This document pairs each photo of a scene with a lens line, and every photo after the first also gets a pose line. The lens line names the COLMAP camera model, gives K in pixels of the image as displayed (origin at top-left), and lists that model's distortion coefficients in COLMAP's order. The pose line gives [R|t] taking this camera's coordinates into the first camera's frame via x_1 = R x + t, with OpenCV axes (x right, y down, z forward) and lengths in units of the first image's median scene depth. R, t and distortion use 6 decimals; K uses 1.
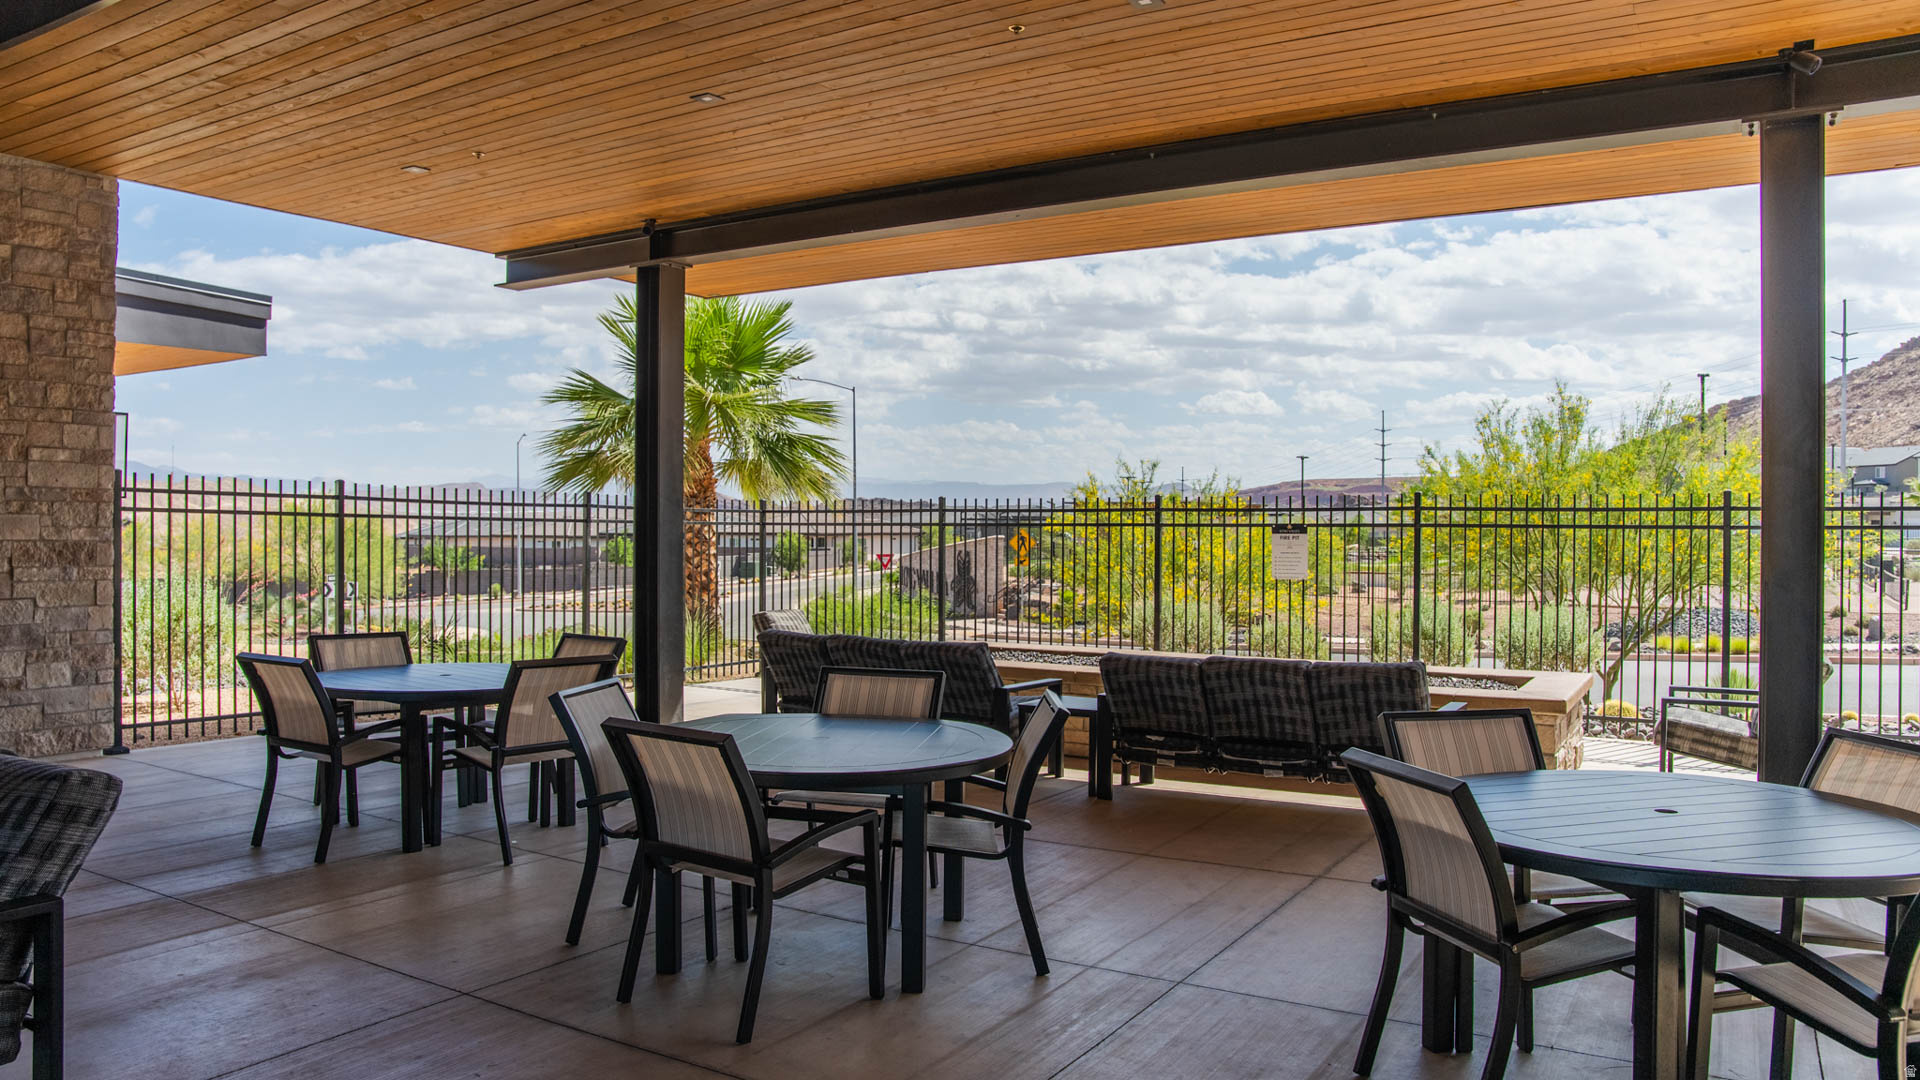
lens RADIAL K [[1373.2, 0, 960.0], [0, 1373.2, 540.0], [0, 0, 1]] dist [-0.158876, -0.001948]
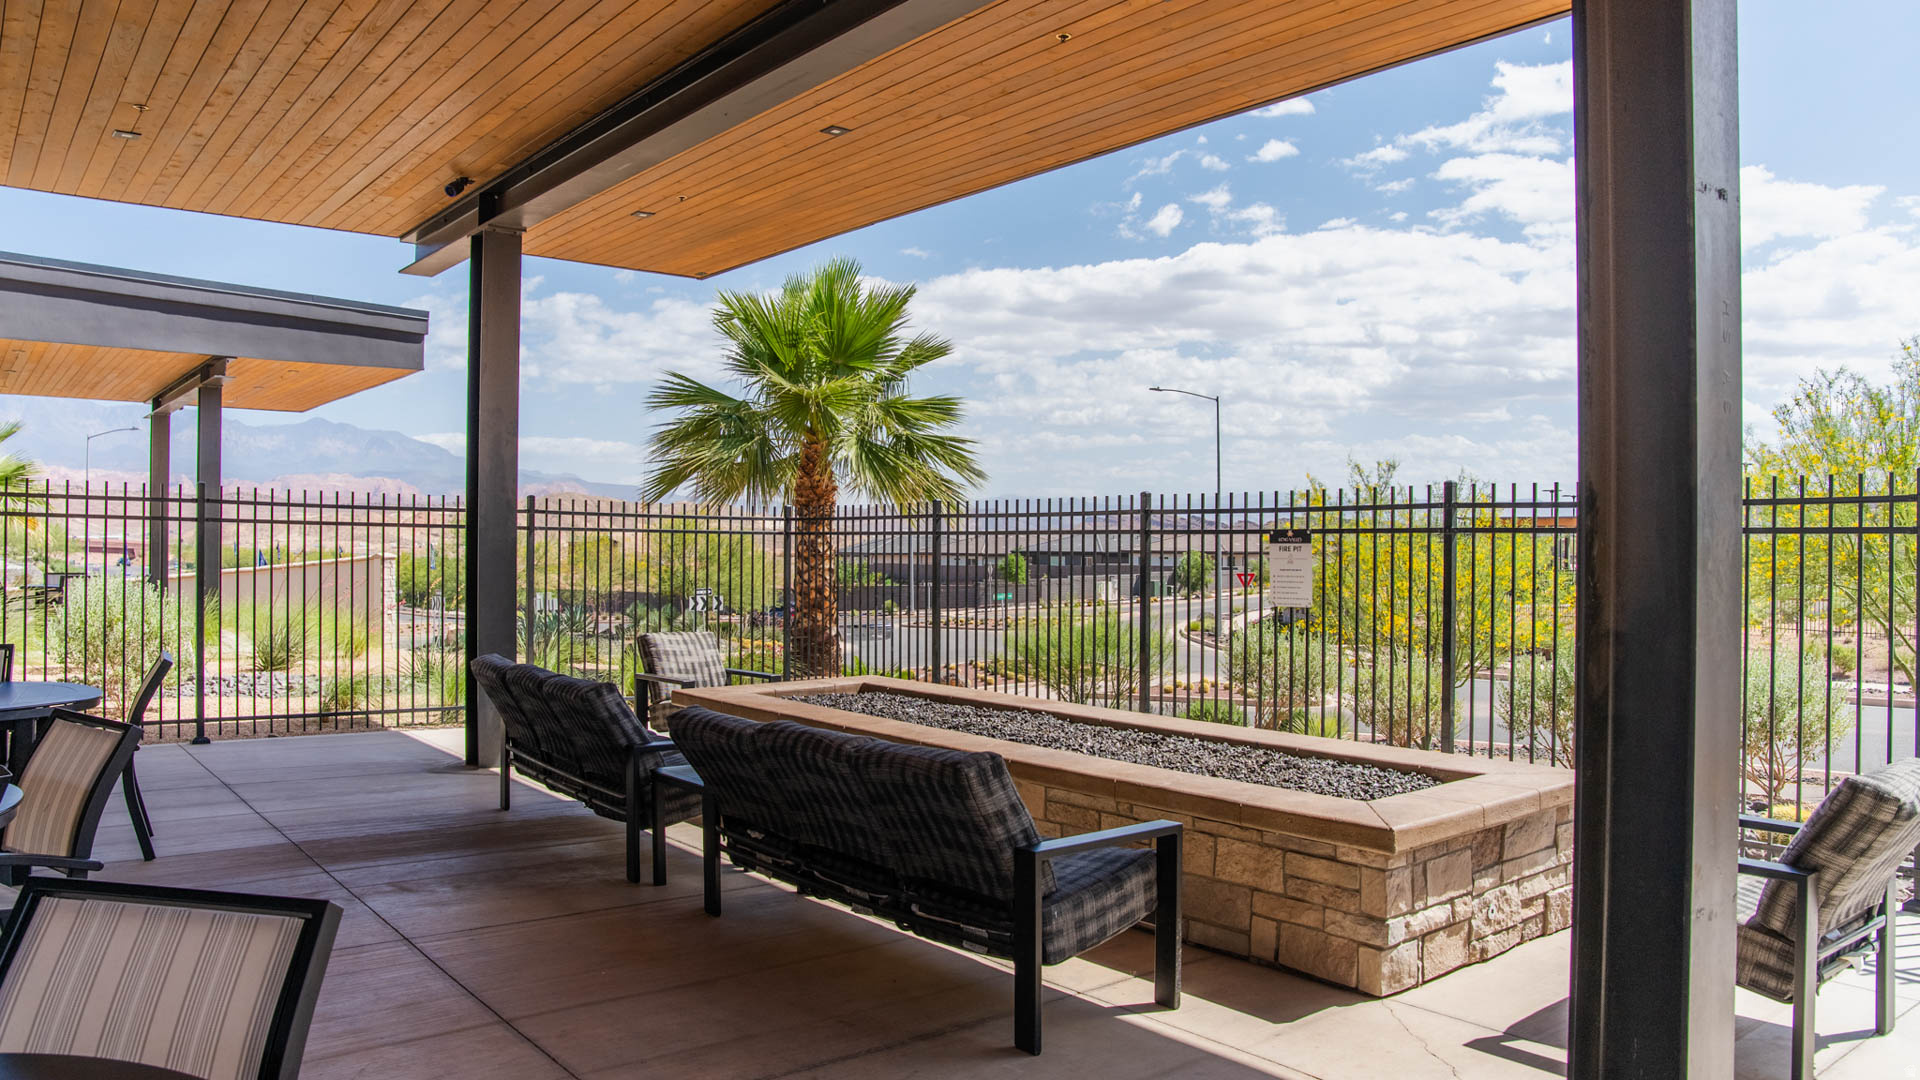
lens RADIAL K [[1355.2, 0, 960.0], [0, 1355.2, 540.0], [0, 0, 1]] dist [-0.149654, 0.089884]
pose [[0.949504, -0.000889, -0.313754, 0.169157], [-0.003487, 0.999904, -0.013383, 0.002352], [0.313735, 0.013801, 0.949410, 0.147405]]
